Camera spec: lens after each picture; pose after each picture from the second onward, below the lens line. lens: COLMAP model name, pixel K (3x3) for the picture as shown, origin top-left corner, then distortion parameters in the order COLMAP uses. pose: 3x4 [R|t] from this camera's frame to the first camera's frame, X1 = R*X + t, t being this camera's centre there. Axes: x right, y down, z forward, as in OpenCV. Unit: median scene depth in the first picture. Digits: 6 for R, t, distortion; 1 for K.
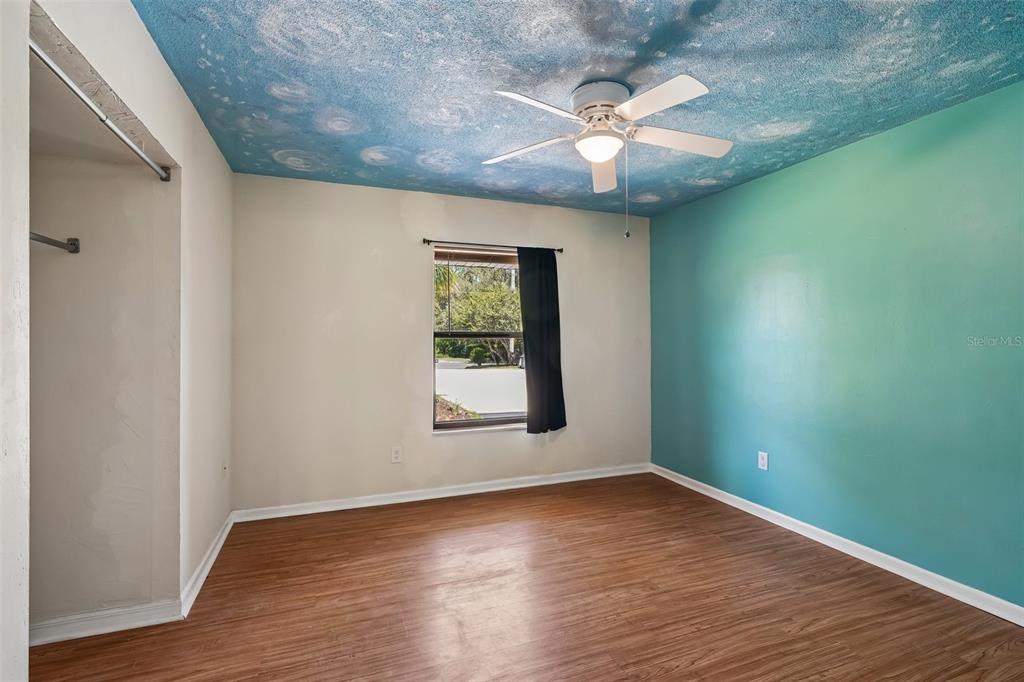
lens RADIAL K [[474.7, 0, 514.9], [0, 474.7, 337.8], [0, 0, 1]] dist [-0.003109, -0.000846]
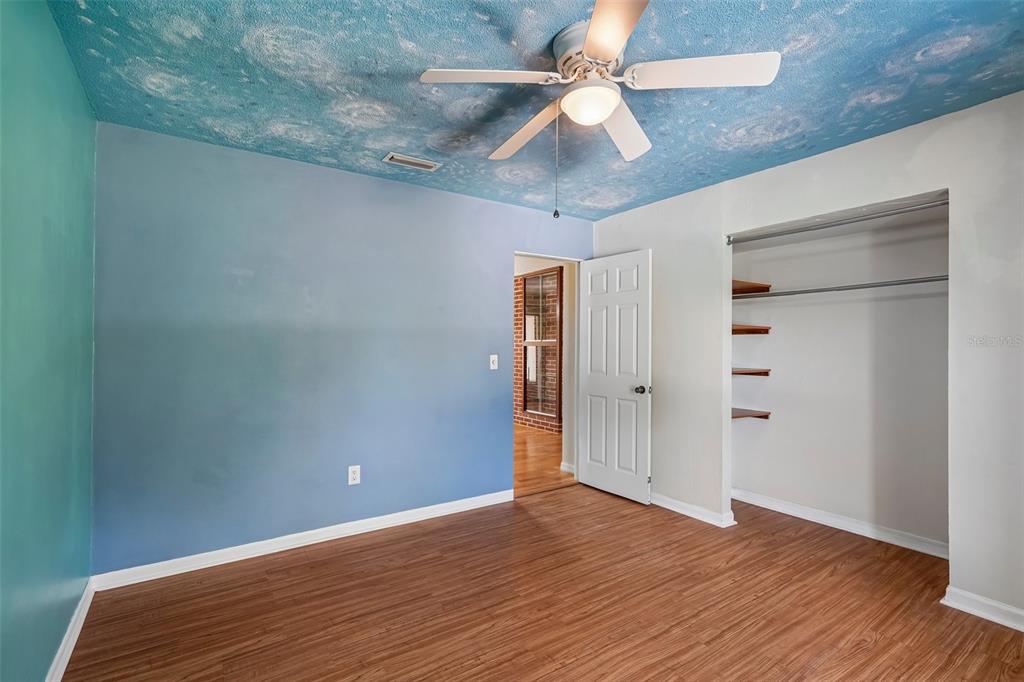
lens RADIAL K [[474.7, 0, 510.1], [0, 474.7, 343.6], [0, 0, 1]] dist [-0.003109, -0.000846]
pose [[-0.975828, -0.003990, -0.218504, 0.535835], [-0.002168, 0.999961, -0.008576, 0.008277], [0.218530, -0.007895, -0.975798, 1.942350]]
